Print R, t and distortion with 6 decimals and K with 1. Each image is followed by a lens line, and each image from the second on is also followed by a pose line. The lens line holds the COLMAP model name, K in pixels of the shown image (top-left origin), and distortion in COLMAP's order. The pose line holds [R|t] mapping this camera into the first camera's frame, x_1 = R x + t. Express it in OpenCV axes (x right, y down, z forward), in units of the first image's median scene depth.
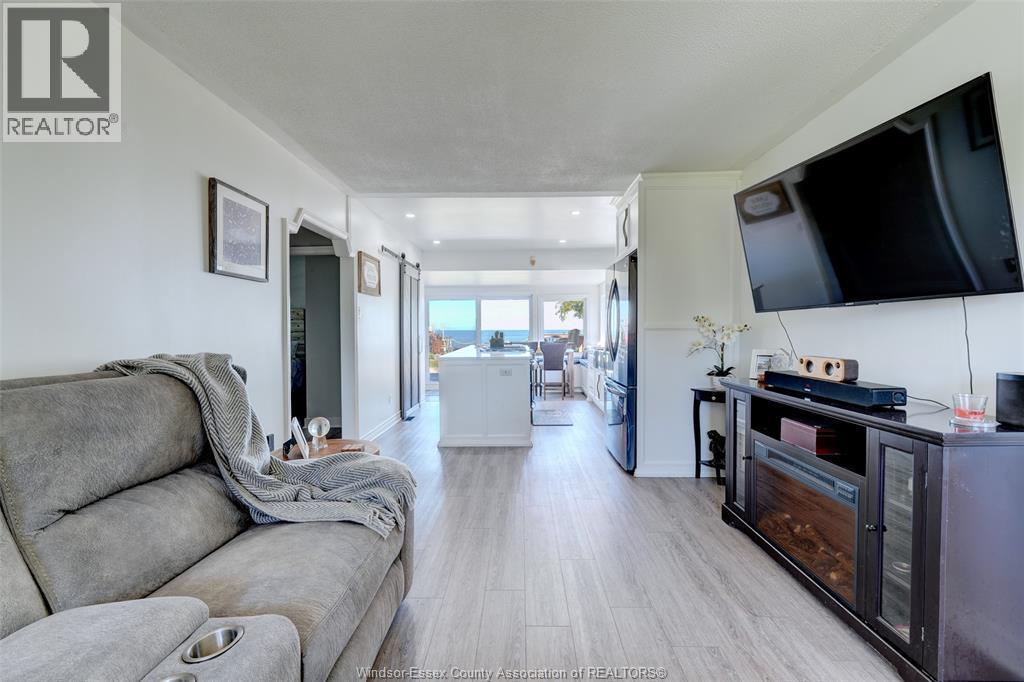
lens RADIAL K [[460.7, 0, 517.3], [0, 460.7, 338.9], [0, 0, 1]] dist [-0.002969, 0.000338]
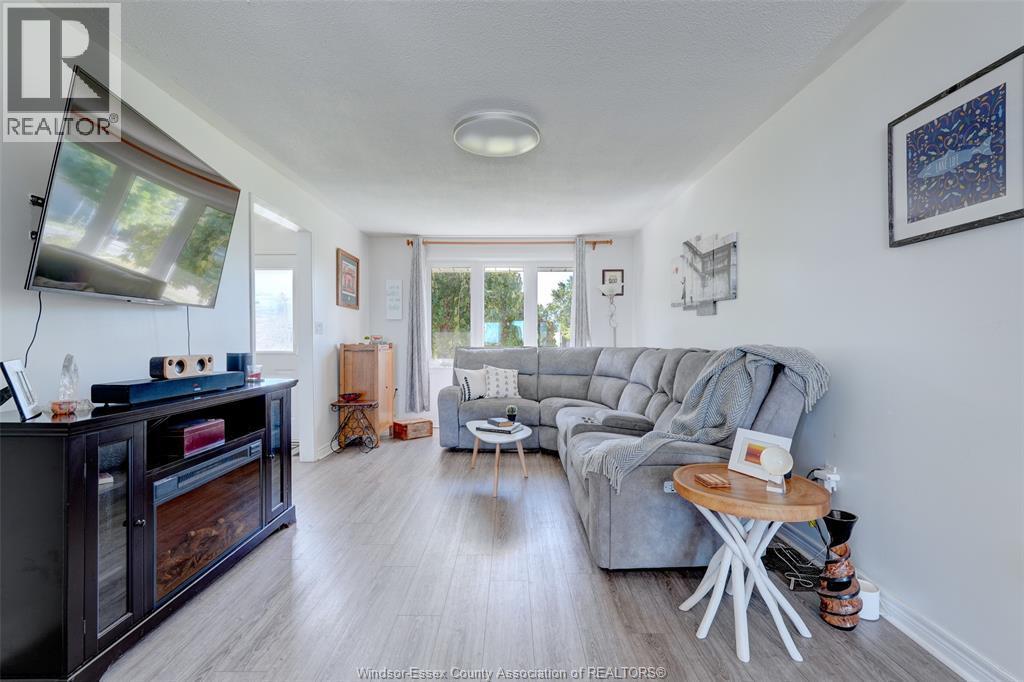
lens RADIAL K [[460.7, 0, 517.3], [0, 460.7, 338.9], [0, 0, 1]] dist [-0.002969, 0.000338]
pose [[-0.999974, 0.004399, -0.005640, -0.035715], [0.004282, 0.999778, 0.020634, -0.011754], [0.005730, 0.020609, -0.999771, 1.953951]]
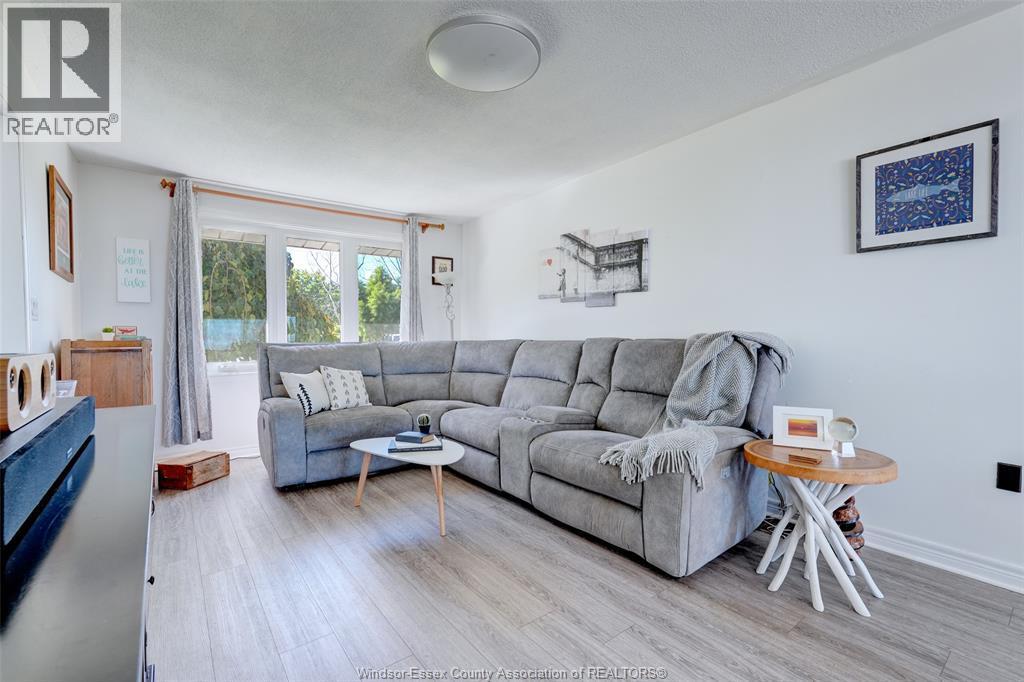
lens RADIAL K [[450.8, 0, 512.0], [0, 450.8, 341.0], [0, 0, 1]] dist [-0.007819, 0.000279]
pose [[-0.783637, 0.018426, -0.620945, 0.574319], [-0.000591, 0.999537, 0.030406, 0.017201], [0.621218, 0.024194, -0.783264, 1.438684]]
